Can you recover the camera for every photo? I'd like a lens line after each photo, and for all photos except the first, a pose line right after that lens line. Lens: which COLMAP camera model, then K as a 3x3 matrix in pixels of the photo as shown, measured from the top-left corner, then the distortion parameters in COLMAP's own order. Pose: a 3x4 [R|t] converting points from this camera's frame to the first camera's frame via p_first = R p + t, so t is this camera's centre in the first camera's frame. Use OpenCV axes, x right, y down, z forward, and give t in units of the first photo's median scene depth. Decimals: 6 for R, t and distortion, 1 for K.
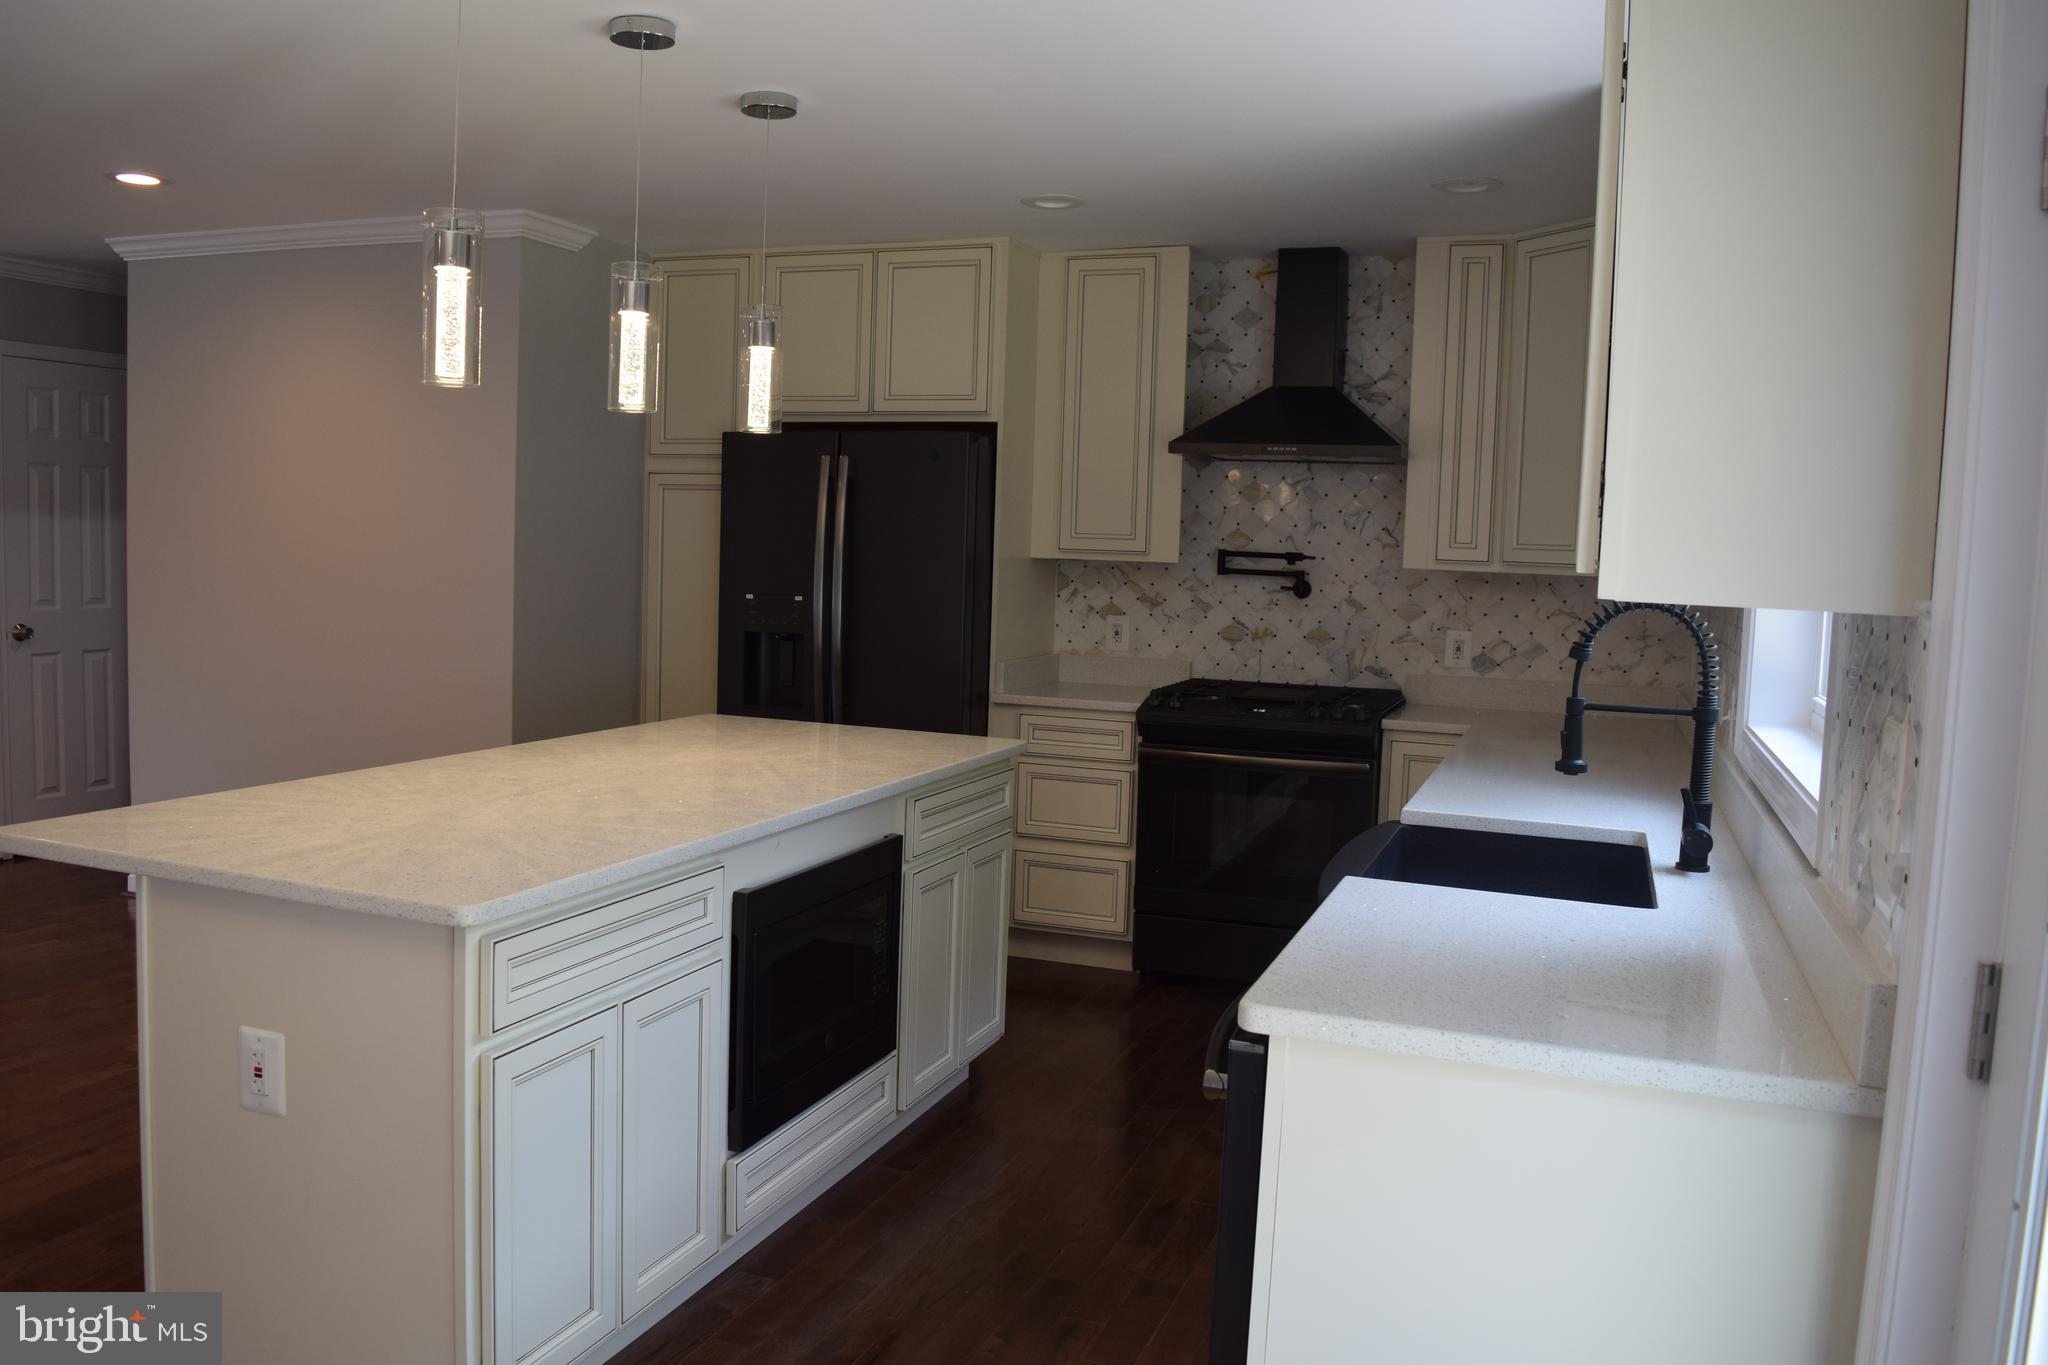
lens RADIAL K [[1606.5, 0, 1024.0], [0, 1606.5, 682.5], [0, 0, 1]] dist [-0.094525, 0.010888]
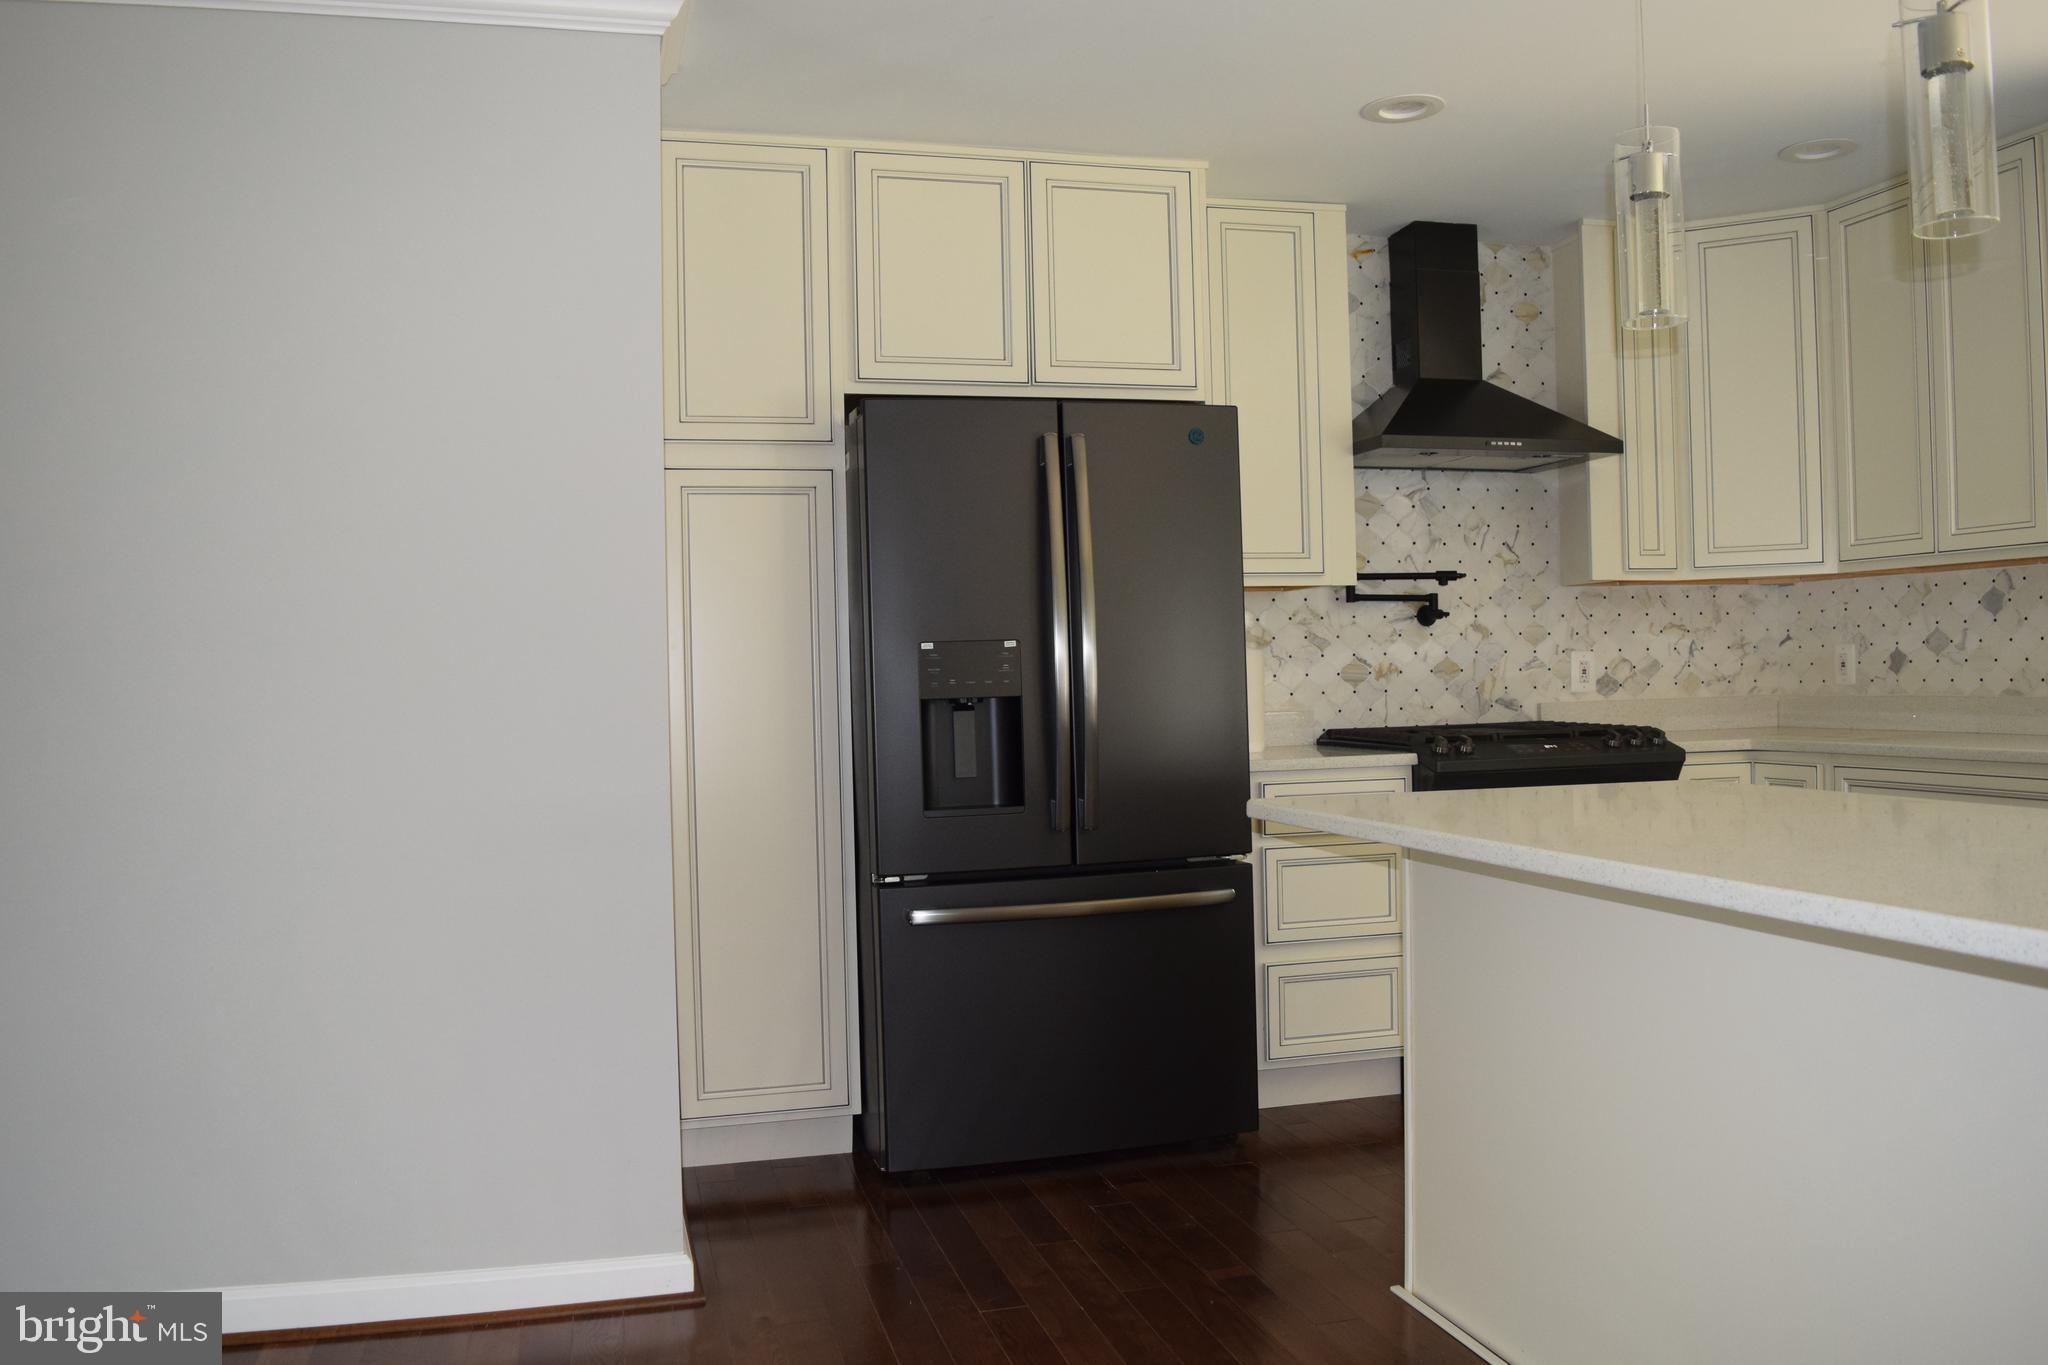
lens RADIAL K [[1606.5, 0, 1024.0], [0, 1606.5, 682.5], [0, 0, 1]] dist [-0.094525, 0.010888]
pose [[0.816782, -0.054353, 0.574380, -0.511591], [0.097546, 0.994230, -0.044629, -0.005303], [-0.568640, 0.092480, 0.817371, 0.431523]]
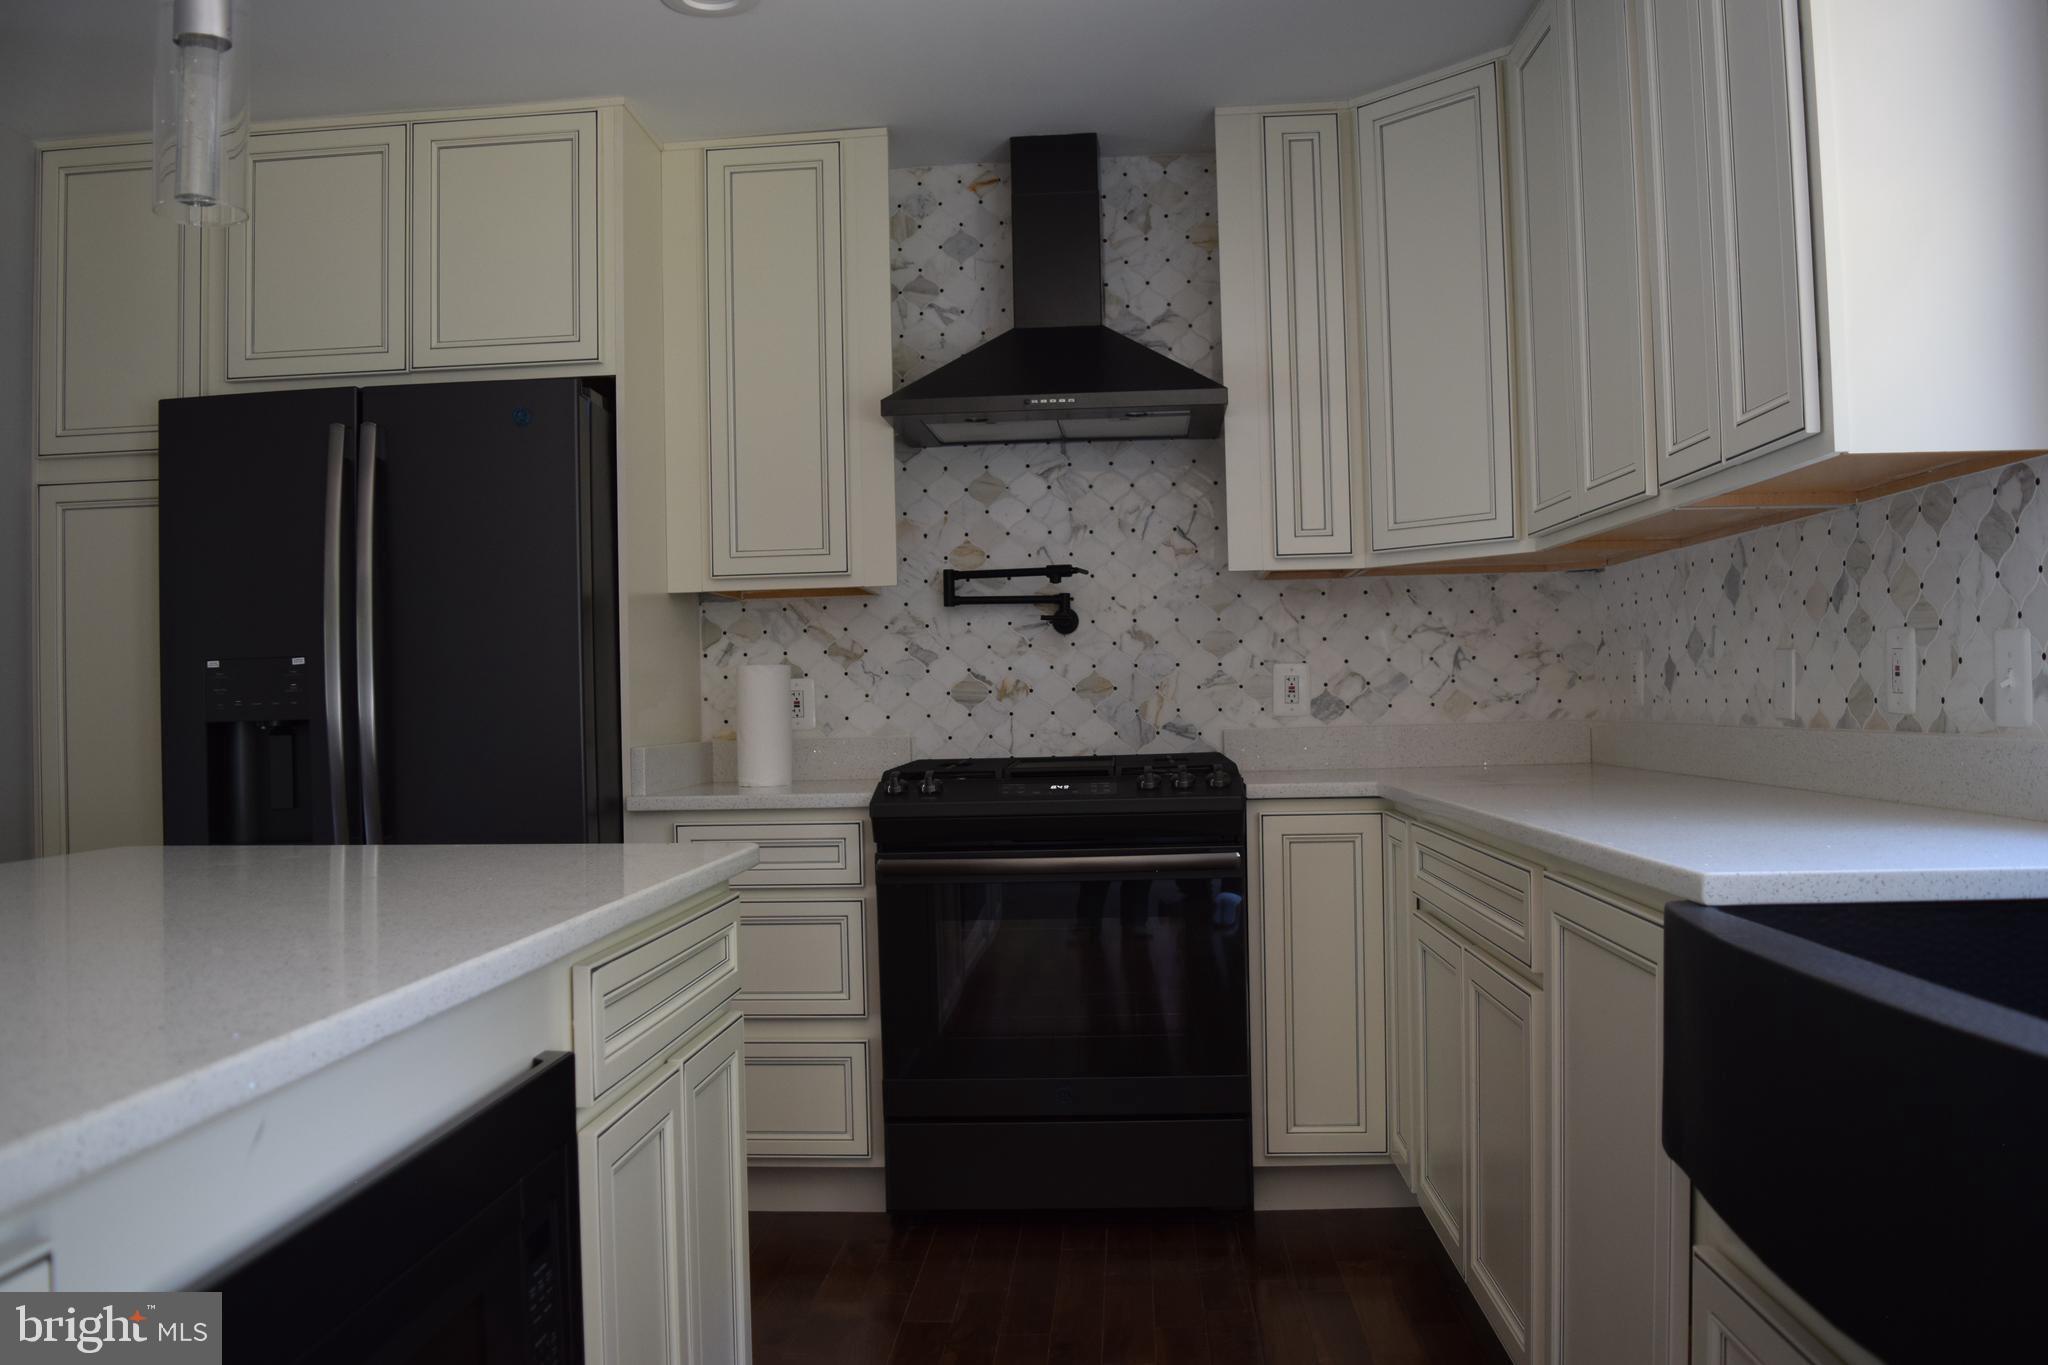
lens RADIAL K [[1606.5, 0, 1024.0], [0, 1606.5, 682.5], [0, 0, 1]] dist [-0.094525, 0.010888]
pose [[0.956146, -0.051790, 0.288275, -0.048887], [0.078827, 0.993429, -0.082977, 0.025887], [-0.282083, 0.102062, 0.953946, 0.344277]]
